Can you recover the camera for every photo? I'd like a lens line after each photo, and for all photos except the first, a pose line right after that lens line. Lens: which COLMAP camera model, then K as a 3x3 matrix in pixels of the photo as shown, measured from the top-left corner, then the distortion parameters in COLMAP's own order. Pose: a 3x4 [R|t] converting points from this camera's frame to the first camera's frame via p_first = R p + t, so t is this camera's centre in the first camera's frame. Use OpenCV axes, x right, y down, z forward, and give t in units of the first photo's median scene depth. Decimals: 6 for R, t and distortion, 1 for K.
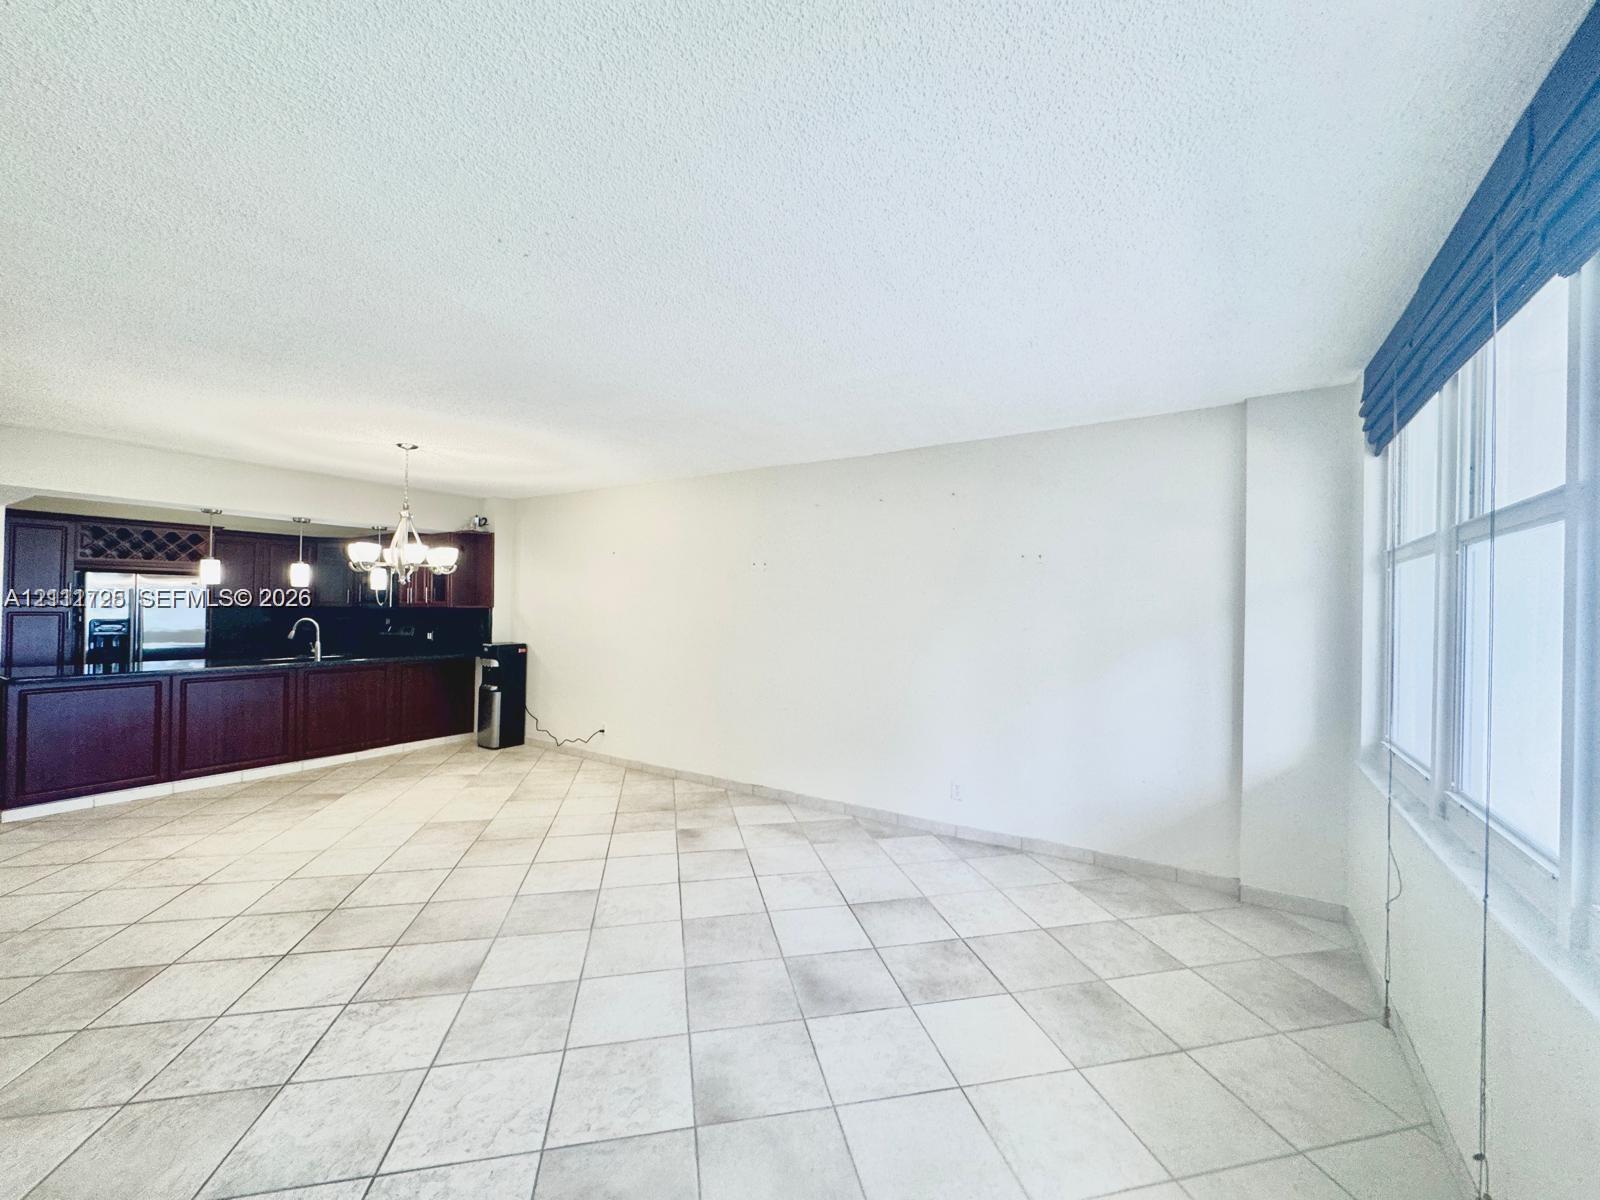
lens RADIAL K [[632.6, 0, 800.0], [0, 632.6, 600.0], [0, 0, 1]] dist [-0.011829, -0.000093]
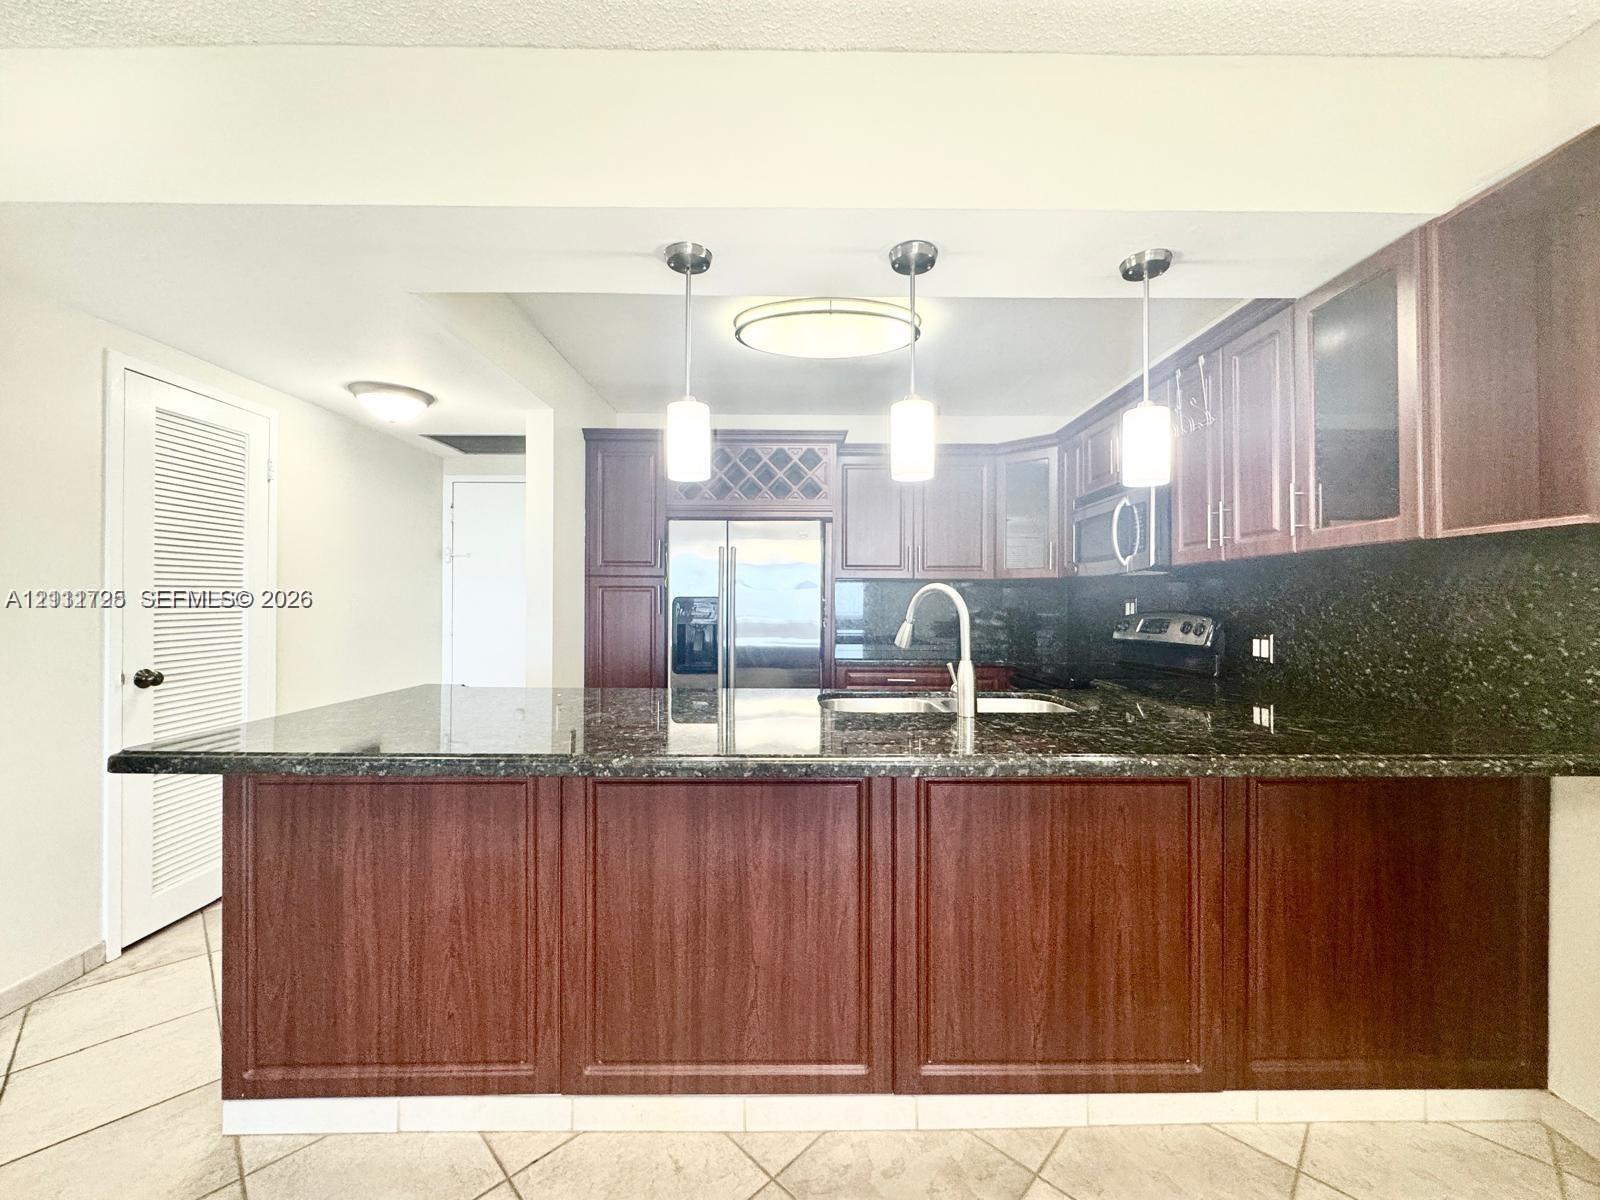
lens RADIAL K [[632.6, 0, 800.0], [0, 632.6, 600.0], [0, 0, 1]] dist [-0.011829, -0.000093]
pose [[0.560805, -0.003466, -0.827940, -0.517425], [0.000428, 0.999992, -0.003897, 0.036040], [0.827948, 0.001831, 0.560802, 0.702609]]
